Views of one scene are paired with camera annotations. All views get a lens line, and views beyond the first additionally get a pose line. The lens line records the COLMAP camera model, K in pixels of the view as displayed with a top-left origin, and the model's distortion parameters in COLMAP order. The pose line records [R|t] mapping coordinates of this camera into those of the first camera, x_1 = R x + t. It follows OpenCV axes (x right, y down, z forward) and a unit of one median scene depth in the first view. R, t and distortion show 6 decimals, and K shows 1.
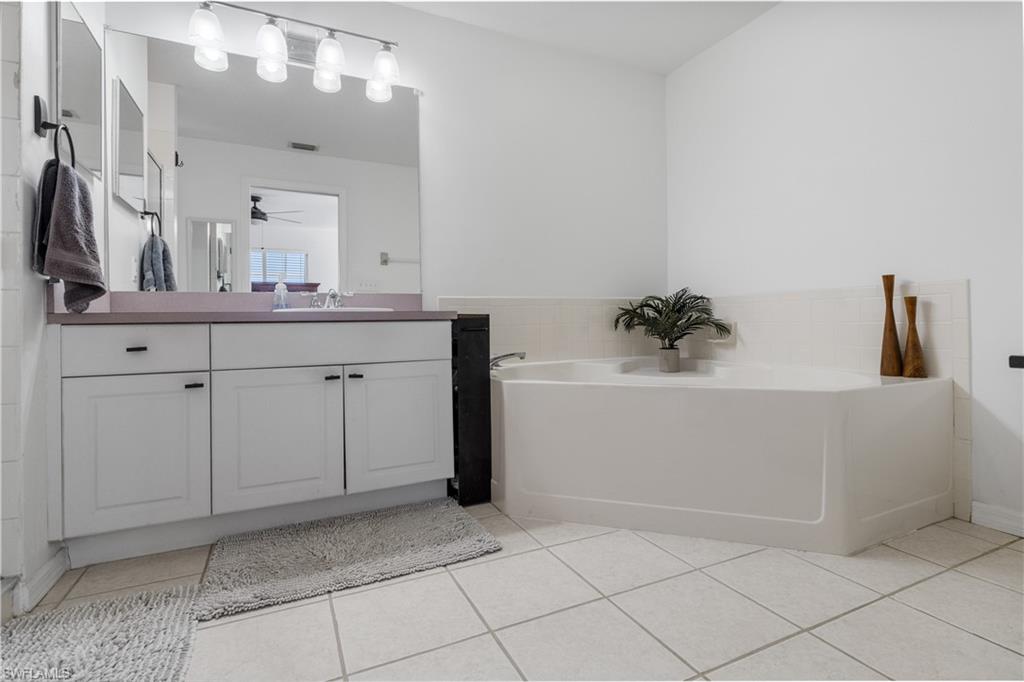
lens RADIAL K [[493.1, 0, 498.0], [0, 493.1, 316.2], [0, 0, 1]] dist [-0.001811, -0.000114]
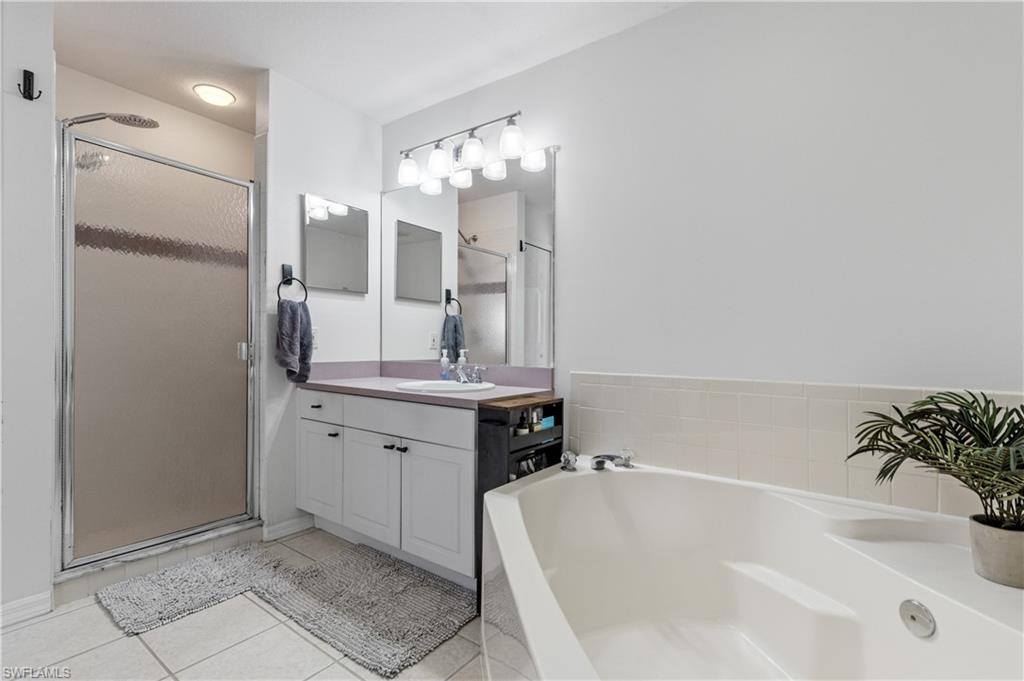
lens RADIAL K [[466.2, 0, 518.1], [0, 466.2, 337.0], [0, 0, 1]] dist [0.003426, -0.000142]
pose [[0.485644, 0.011116, -0.874086, 0.797391], [-0.003753, 0.999936, 0.010631, -0.155552], [0.874149, -0.001882, 0.485654, 0.719589]]
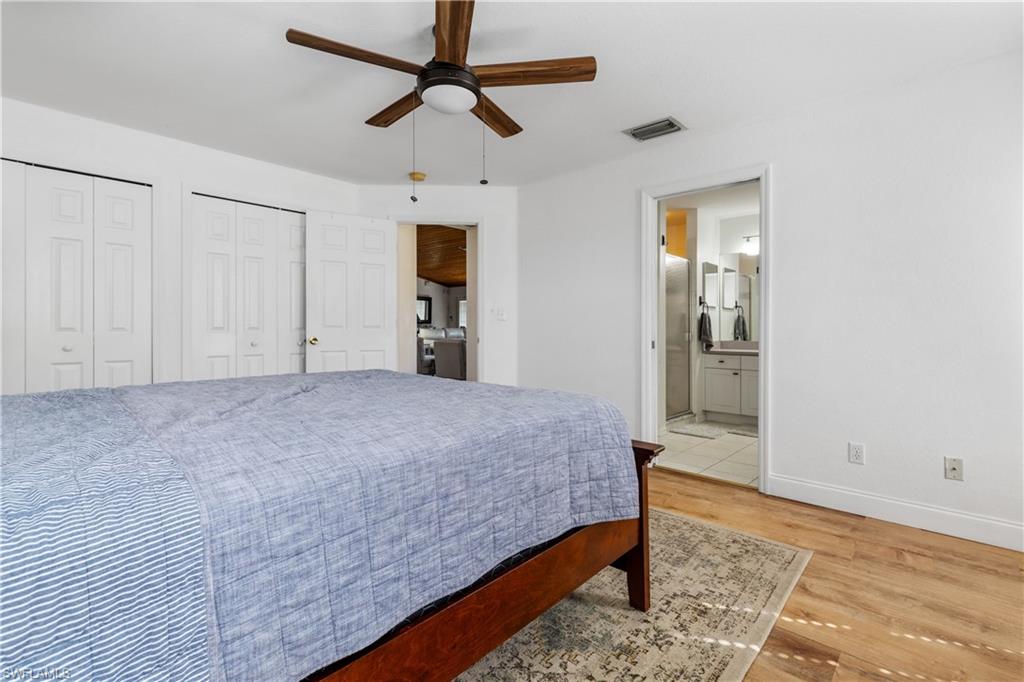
lens RADIAL K [[463.2, 0, 524.7], [0, 463.2, 337.3], [0, 0, 1]] dist [-0.008537, -0.000346]
pose [[0.396291, 0.037962, -0.917340, 1.506030], [0.008120, 0.998961, 0.044847, -0.230820], [0.918089, -0.025221, 0.395571, -1.384337]]
